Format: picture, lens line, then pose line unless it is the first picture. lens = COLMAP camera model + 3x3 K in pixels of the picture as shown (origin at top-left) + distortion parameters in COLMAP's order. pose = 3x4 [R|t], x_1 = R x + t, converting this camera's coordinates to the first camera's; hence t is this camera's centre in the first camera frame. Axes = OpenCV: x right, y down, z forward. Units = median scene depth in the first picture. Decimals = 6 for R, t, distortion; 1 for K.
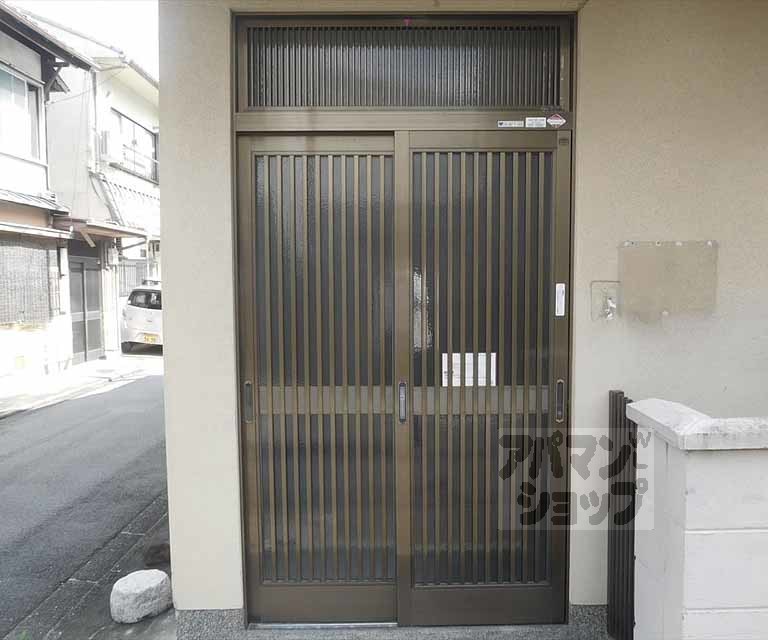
lens RADIAL K [[620.1, 0, 384.0], [0, 620.1, 317.8], [0, 0, 1]] dist [-0.033716, 0.007802]
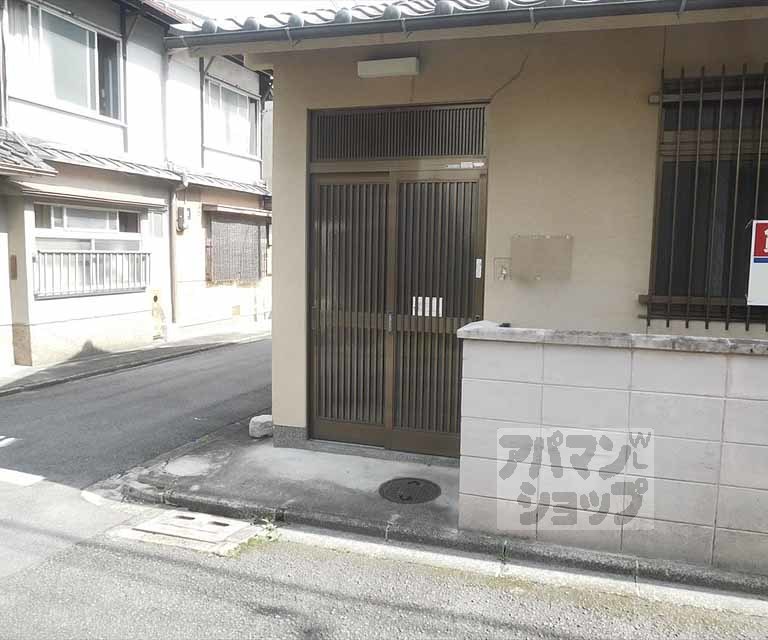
lens RADIAL K [[620.1, 0, 385.7], [0, 620.1, 318.8], [0, 0, 1]] dist [-0.033716, 0.007802]
pose [[0.945889, 0.059363, -0.319014, 0.187262], [-0.045743, 0.997700, 0.050024, 0.011318], [0.321250, -0.032725, 0.946429, -0.223545]]
